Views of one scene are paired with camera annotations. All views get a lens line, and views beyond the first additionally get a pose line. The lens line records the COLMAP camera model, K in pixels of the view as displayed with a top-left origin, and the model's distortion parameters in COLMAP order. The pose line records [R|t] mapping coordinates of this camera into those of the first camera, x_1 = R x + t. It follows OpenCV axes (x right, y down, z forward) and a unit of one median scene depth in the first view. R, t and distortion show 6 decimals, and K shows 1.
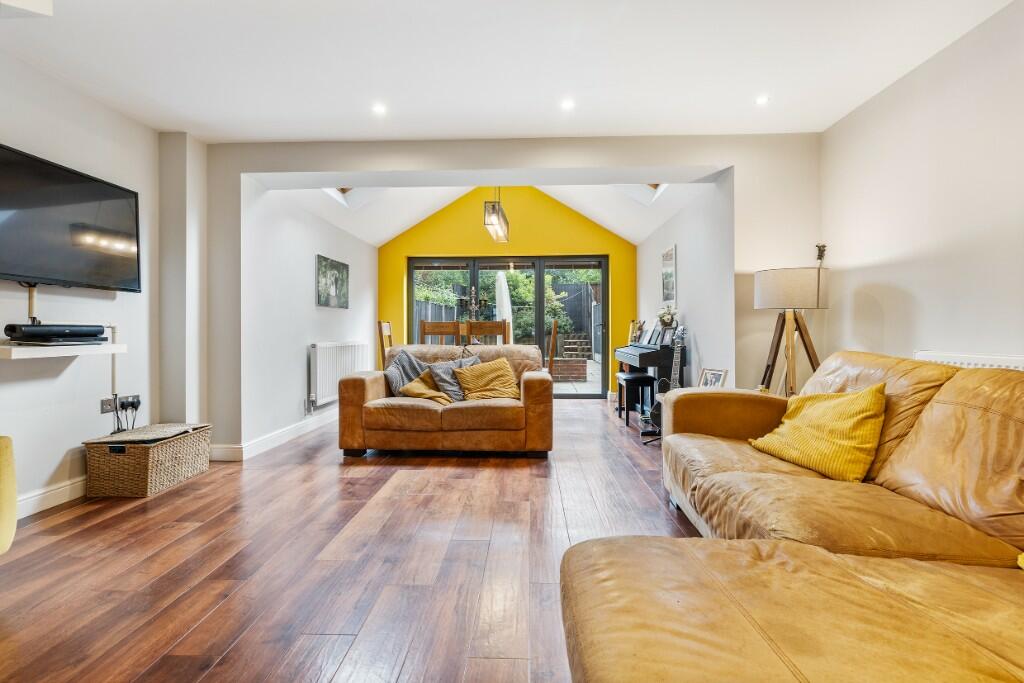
lens RADIAL K [[469.2, 0, 513.1], [0, 469.2, 350.7], [0, 0, 1]] dist [0.000379, 0.000648]
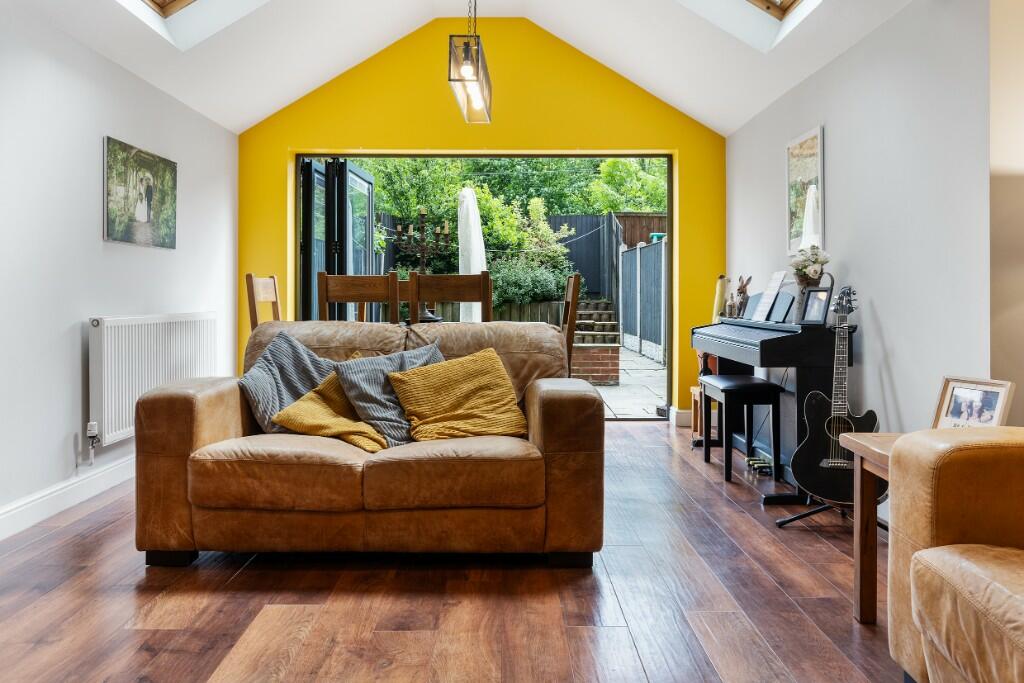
lens RADIAL K [[761.8, 0, 513.3], [0, 761.8, 334.9], [0, 0, 1]] dist [-0.001690, -0.001353]
pose [[0.998763, 0.001947, 0.049691, -0.036938], [-0.002437, 0.999949, 0.009804, -0.007510], [-0.049670, -0.009913, 0.998716, 0.215597]]
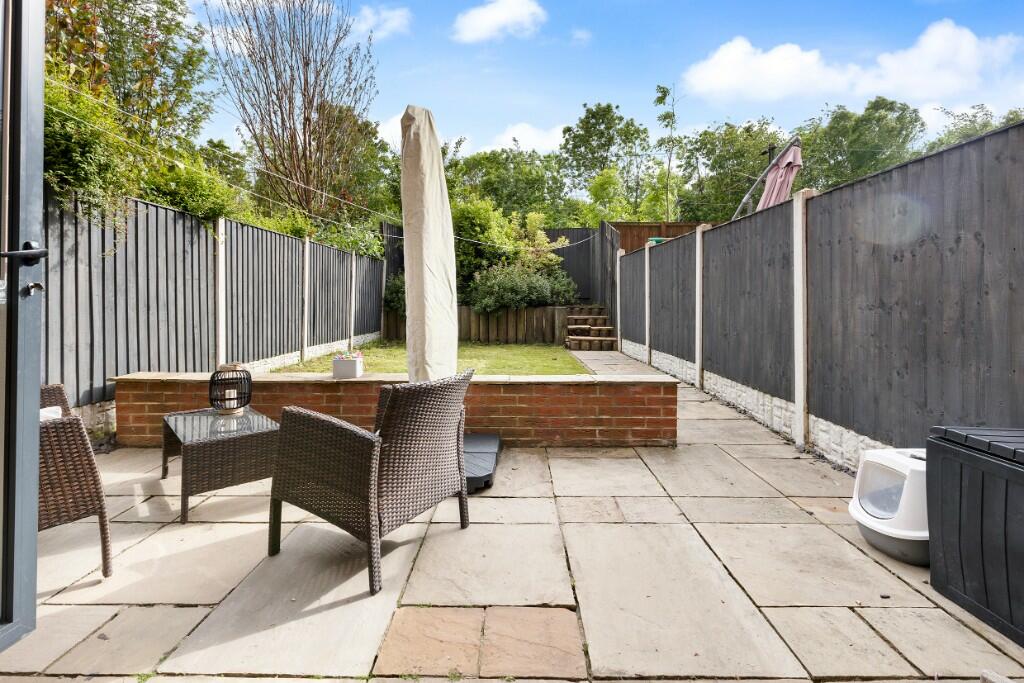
lens RADIAL K [[469.2, 0, 510.9], [0, 469.2, 332.9], [0, 0, 1]] dist [0.000379, 0.000648]
pose [[0.999085, 0.005217, 0.042452, 0.049981], [-0.006205, 0.999712, 0.023190, -0.054228], [-0.042319, -0.023432, 0.998829, 1.542309]]
